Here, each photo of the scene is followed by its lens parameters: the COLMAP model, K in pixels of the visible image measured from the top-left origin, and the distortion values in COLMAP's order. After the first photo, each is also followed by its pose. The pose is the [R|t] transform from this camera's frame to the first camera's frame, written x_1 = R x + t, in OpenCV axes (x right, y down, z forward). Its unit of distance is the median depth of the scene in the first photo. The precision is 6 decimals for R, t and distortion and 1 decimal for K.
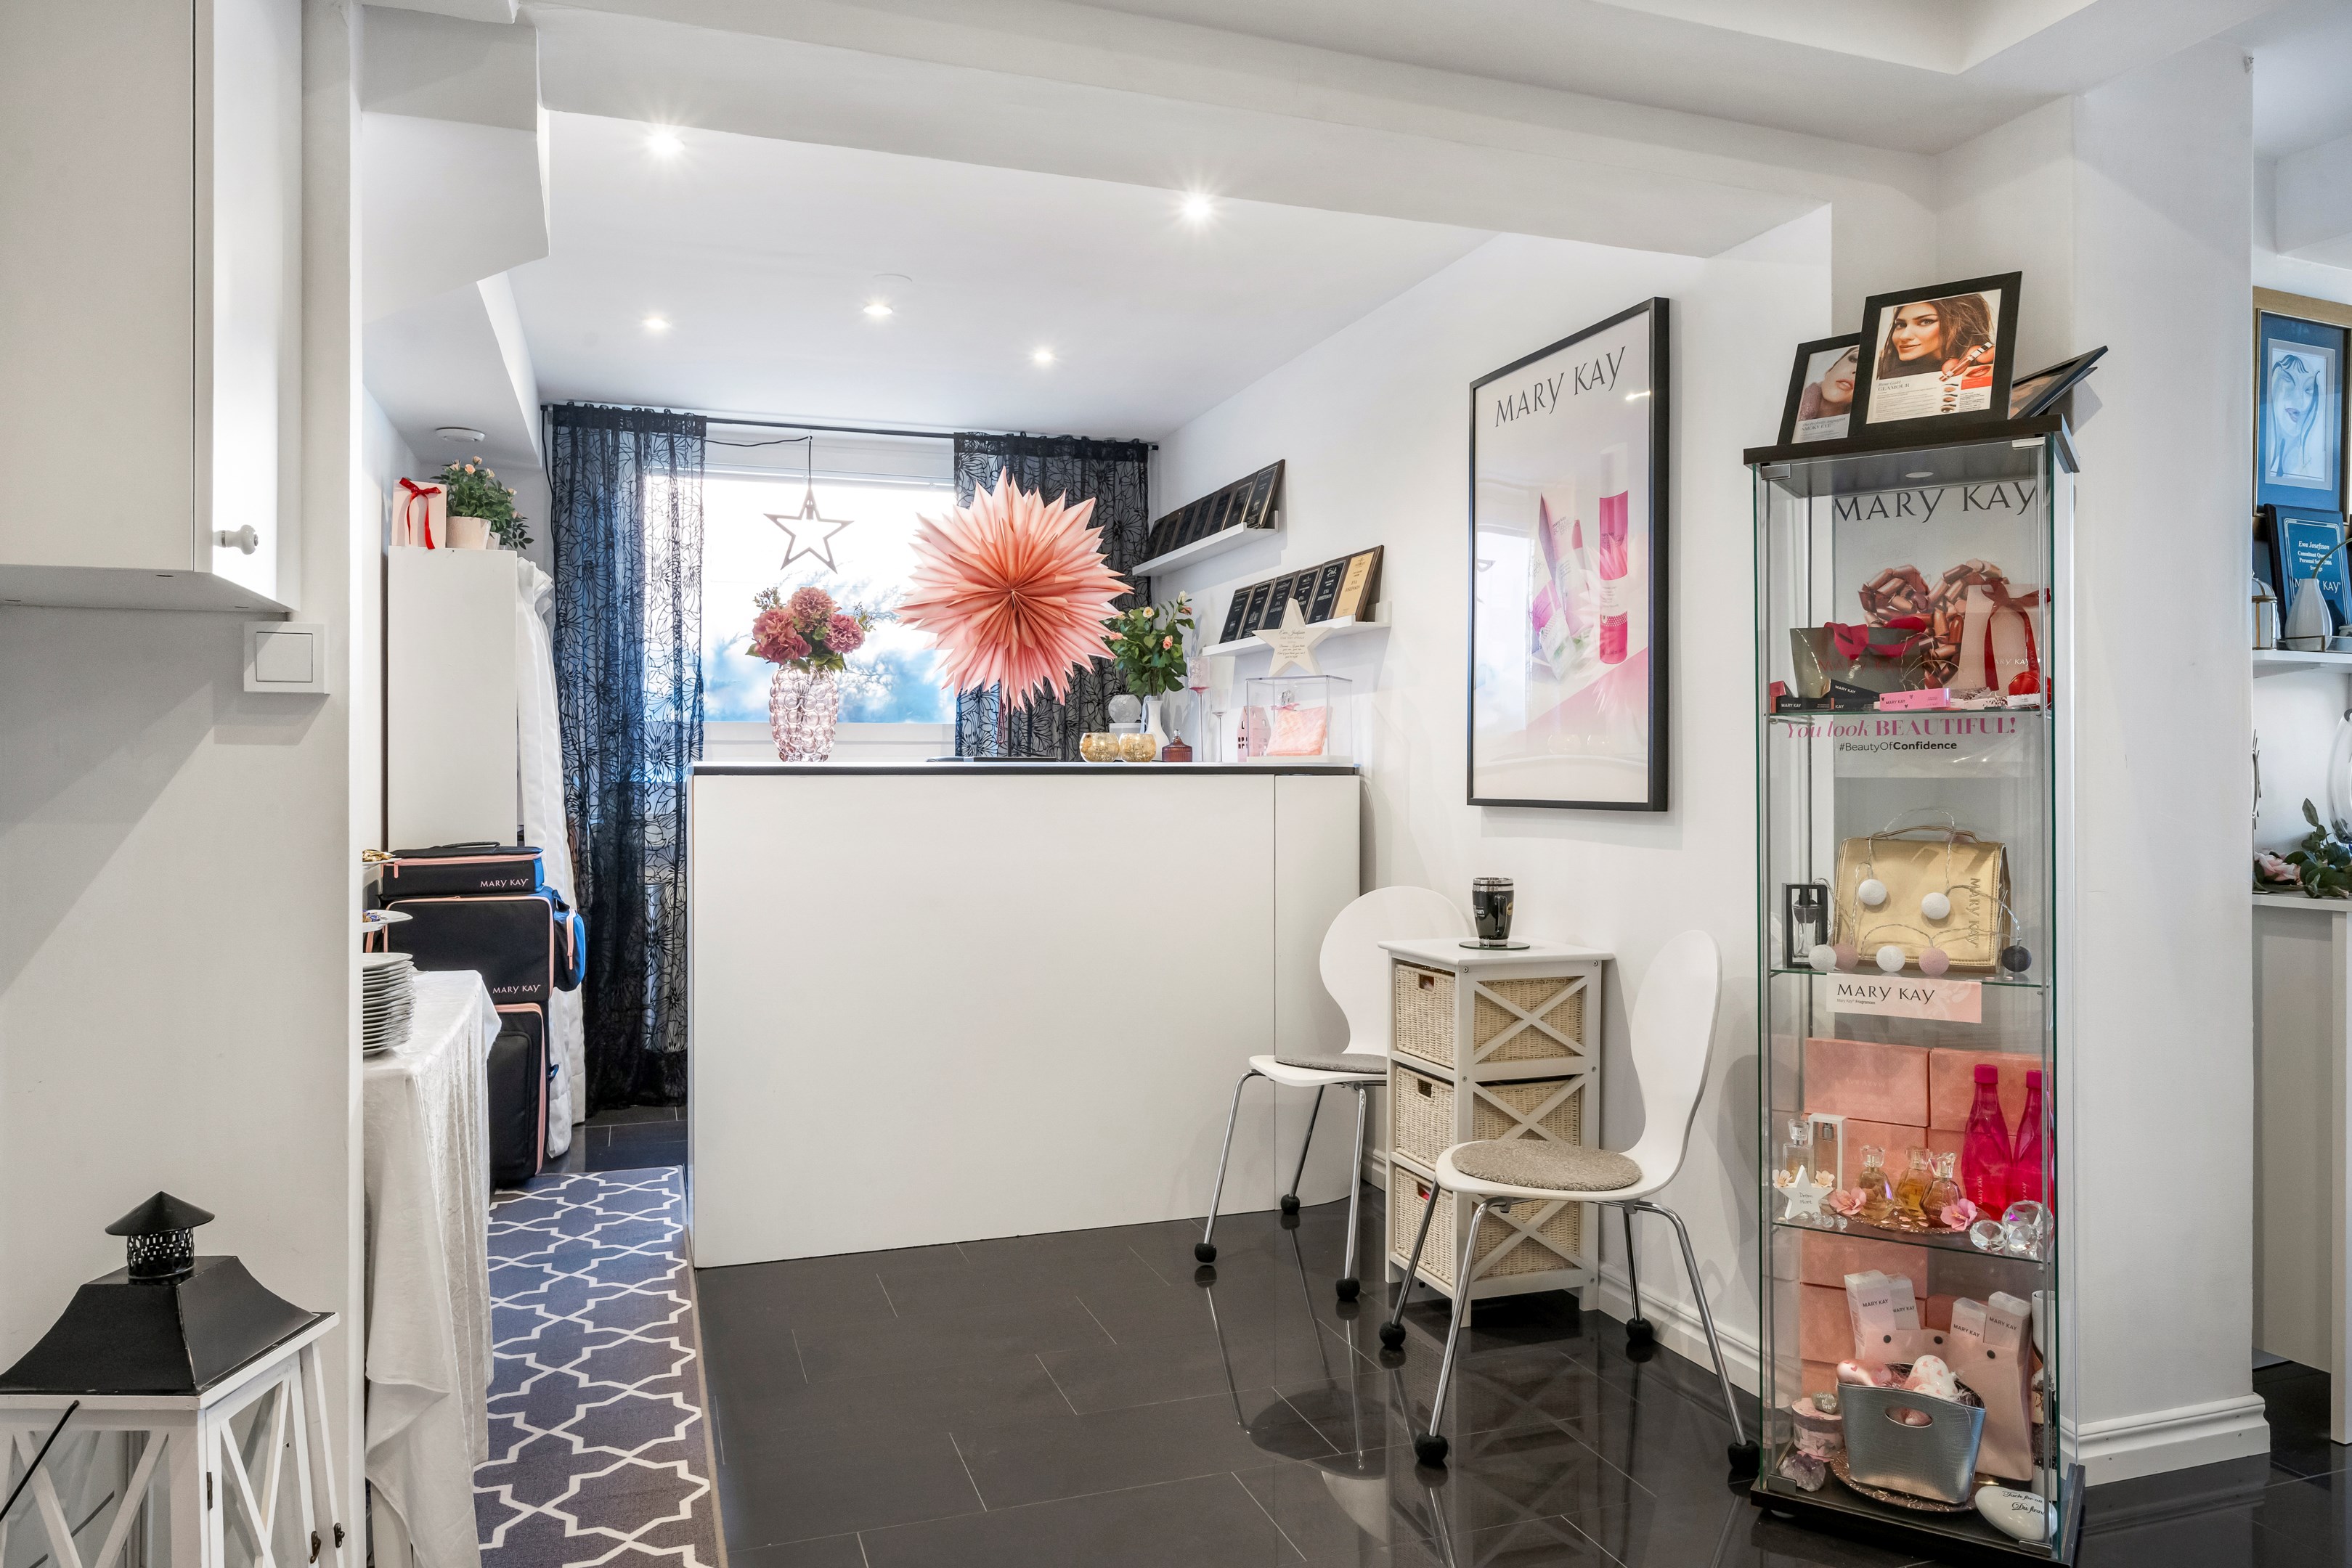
lens RADIAL K [[1541.2, 0, 1175.2], [0, 1541.2, 773.2], [0, 0, 1]] dist [-0.003911, -0.000231]
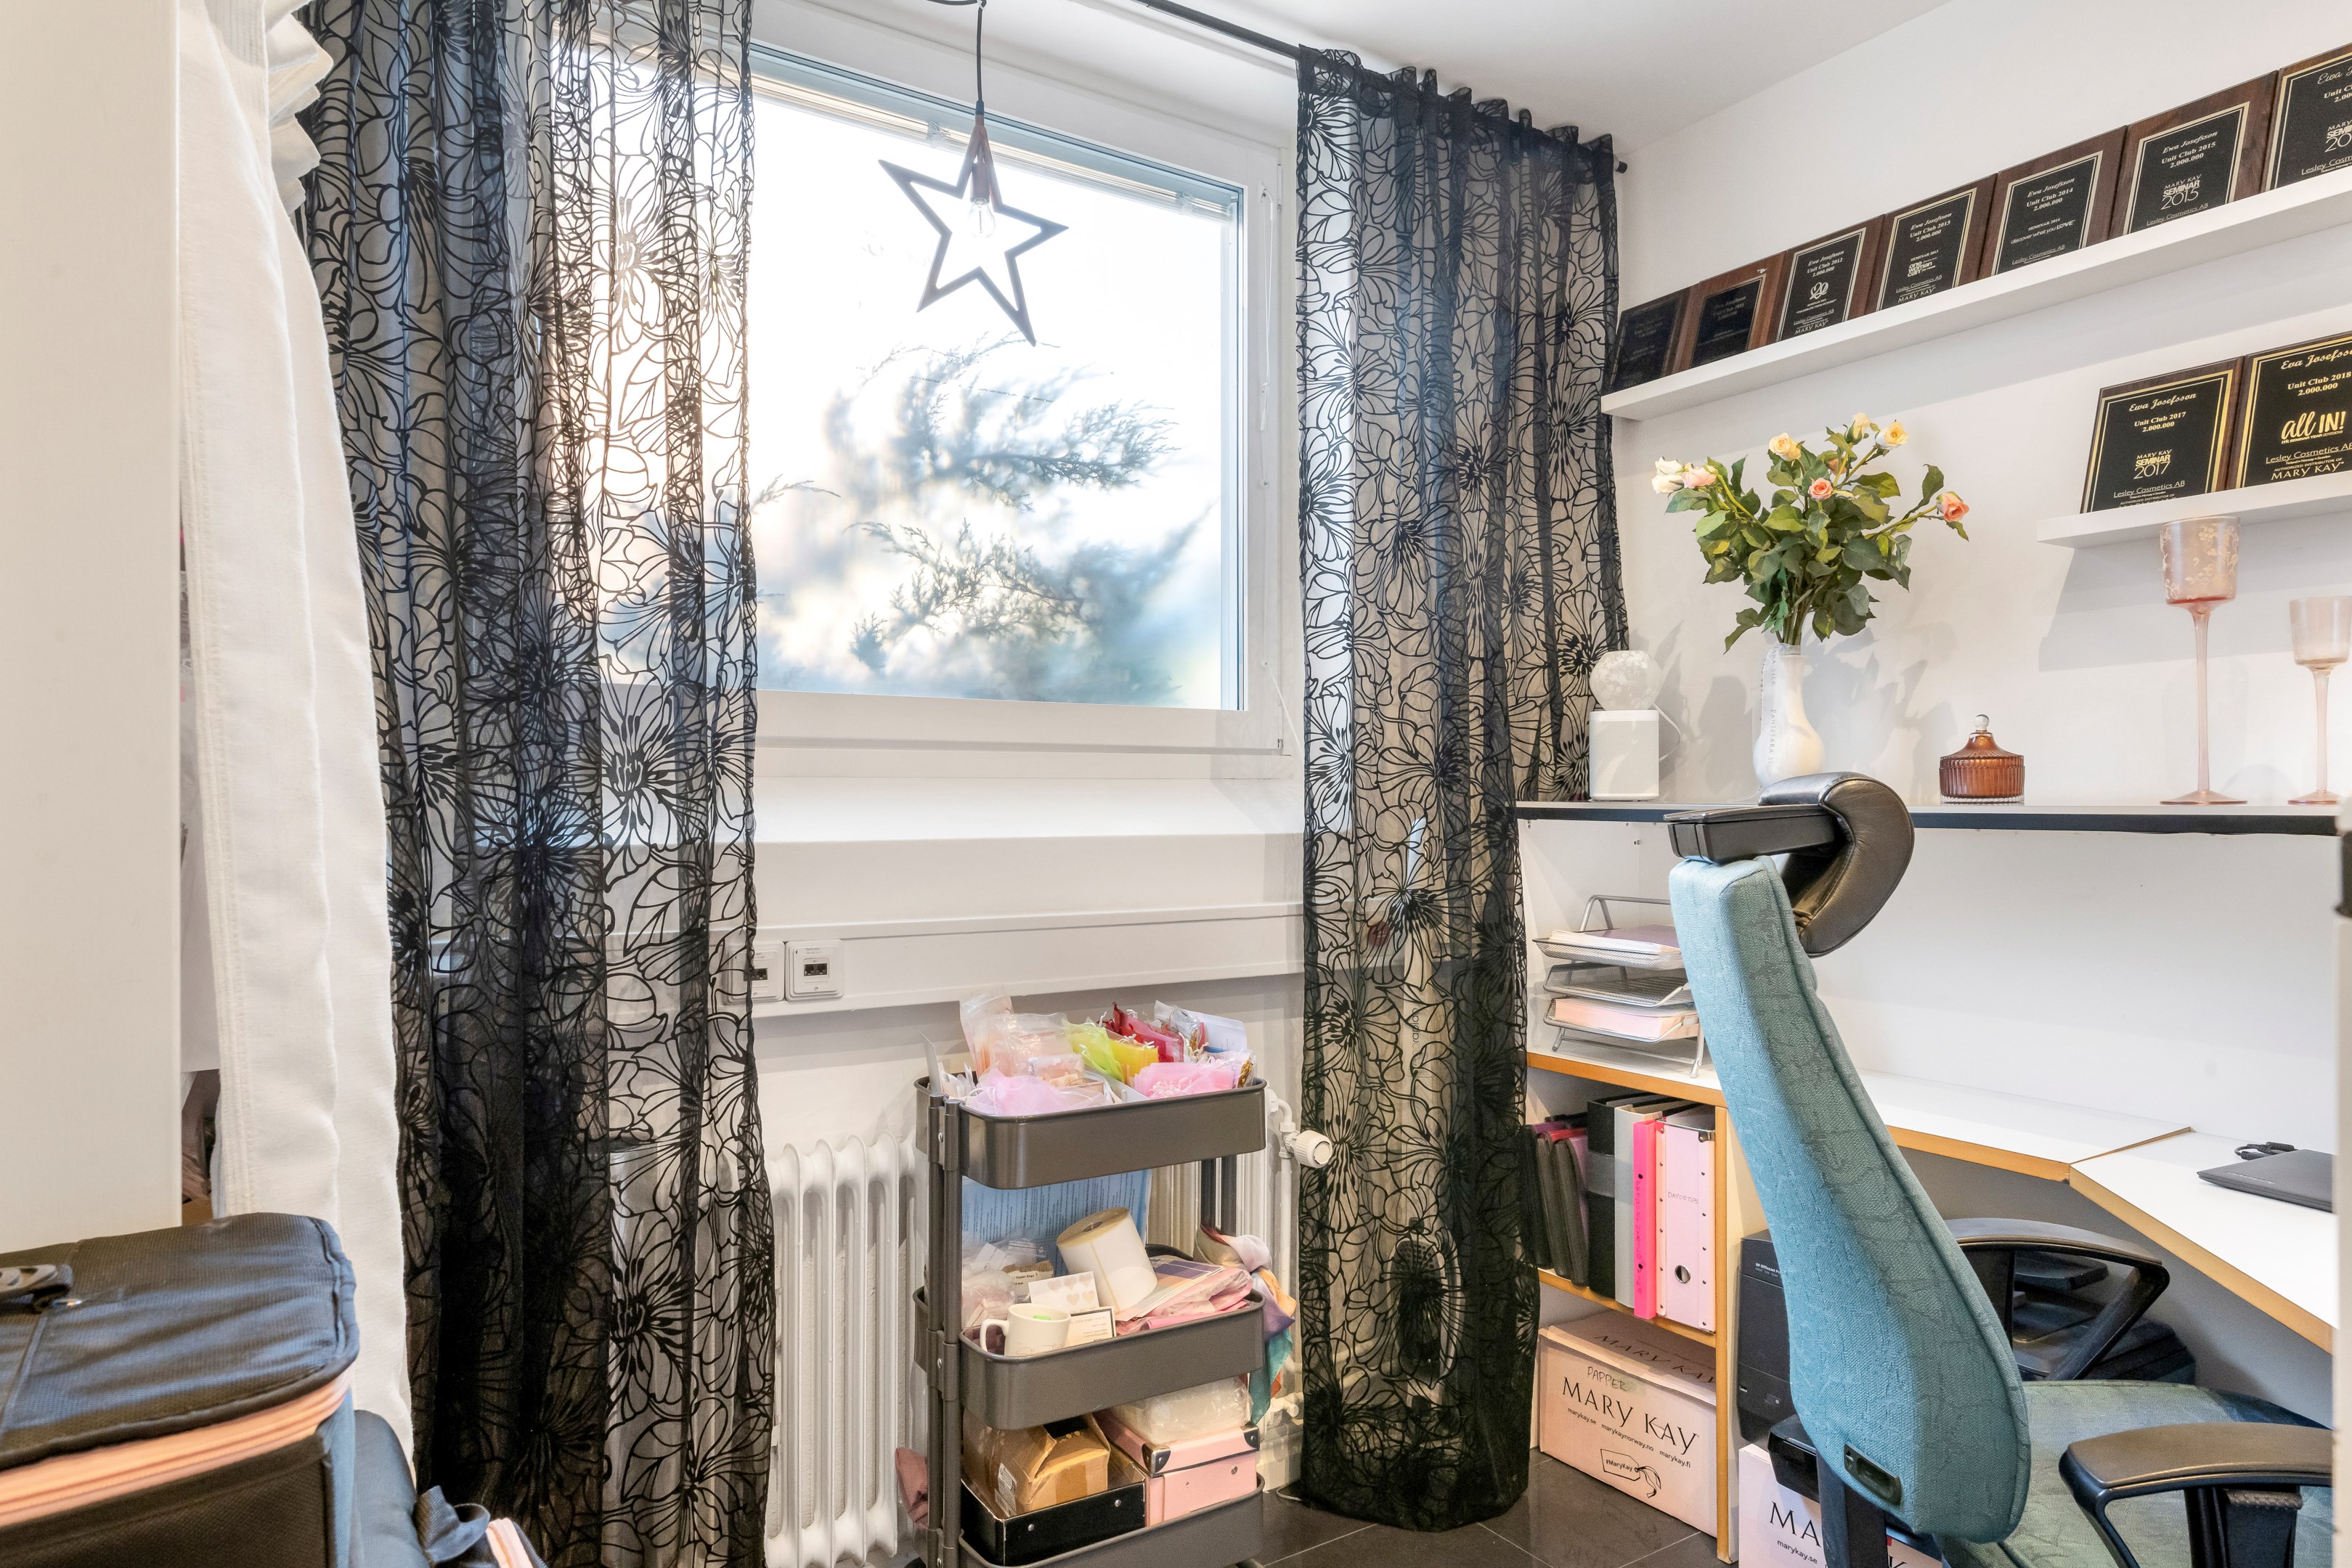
lens RADIAL K [[1386.4, 0, 1172.5], [0, 1386.4, 807.3], [0, 0, 1]] dist [0.003693, -0.000686]
pose [[0.974065, 0.004255, 0.226228, -0.287691], [-0.004615, 0.999989, 0.001064, -0.003799], [-0.226221, -0.002081, 0.974074, 0.668280]]
